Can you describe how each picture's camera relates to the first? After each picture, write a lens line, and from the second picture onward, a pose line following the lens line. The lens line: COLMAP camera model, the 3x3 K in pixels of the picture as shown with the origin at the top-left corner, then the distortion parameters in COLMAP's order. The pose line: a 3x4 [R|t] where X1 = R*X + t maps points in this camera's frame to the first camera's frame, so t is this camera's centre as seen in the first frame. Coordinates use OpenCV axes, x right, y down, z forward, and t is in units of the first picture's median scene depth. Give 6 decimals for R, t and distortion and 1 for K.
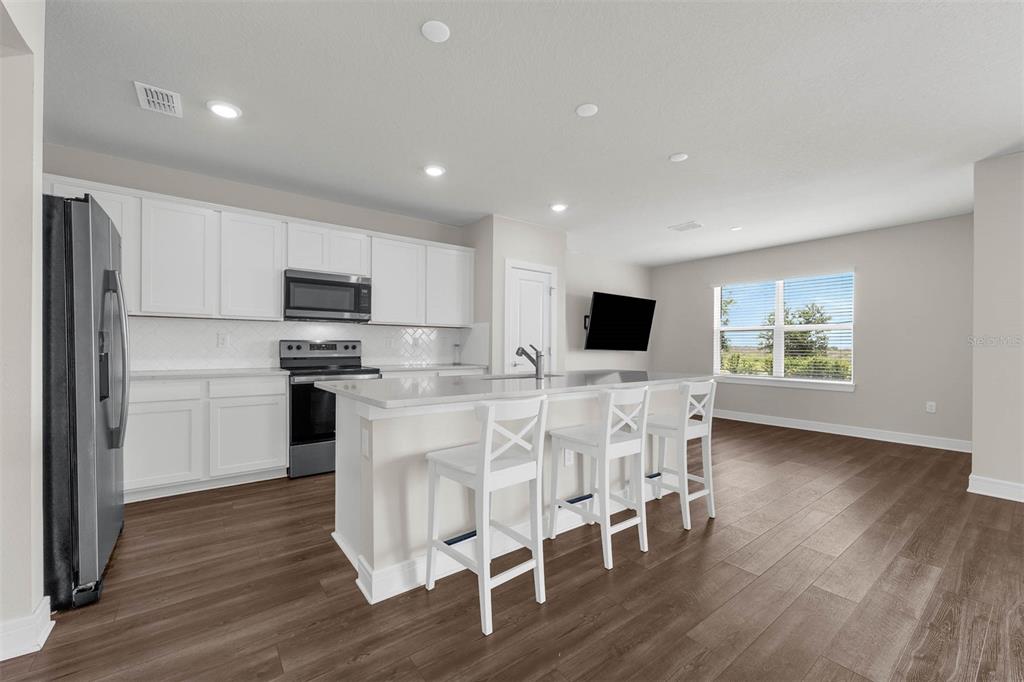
lens RADIAL K [[421.1, 0, 504.9], [0, 421.1, 345.1], [0, 0, 1]] dist [0.000452, 0.000145]
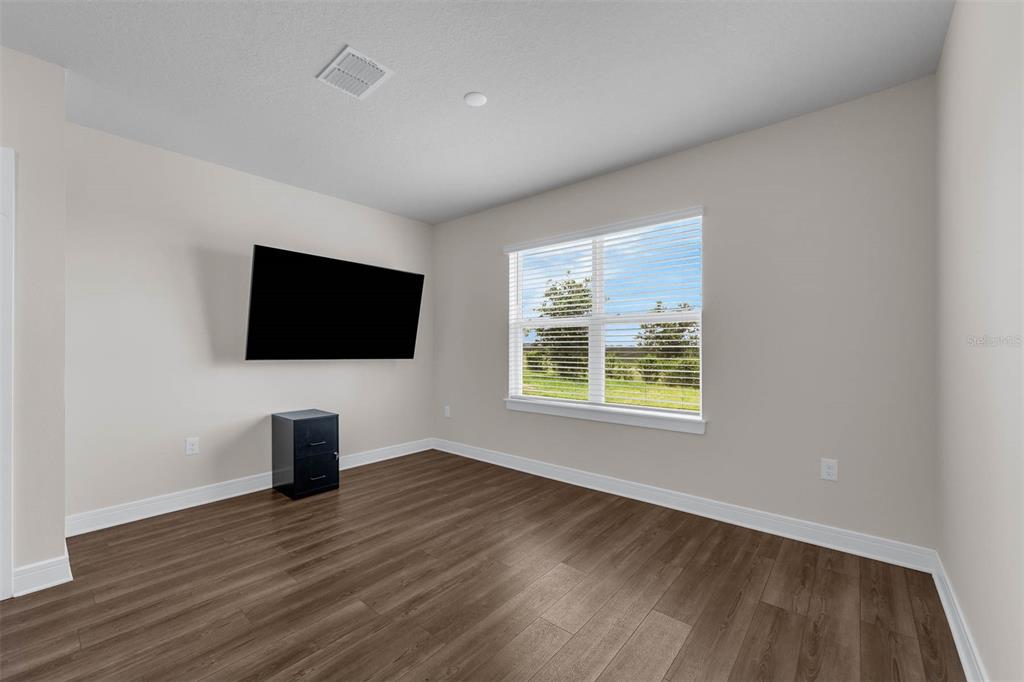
lens RADIAL K [[421.1, 0, 504.9], [0, 421.1, 345.1], [0, 0, 1]] dist [0.000452, 0.000145]
pose [[0.975963, -0.004689, 0.217888, 0.378971], [0.005059, 0.999987, -0.001142, -0.005398], [-0.217879, 0.002217, 0.975973, 0.432435]]
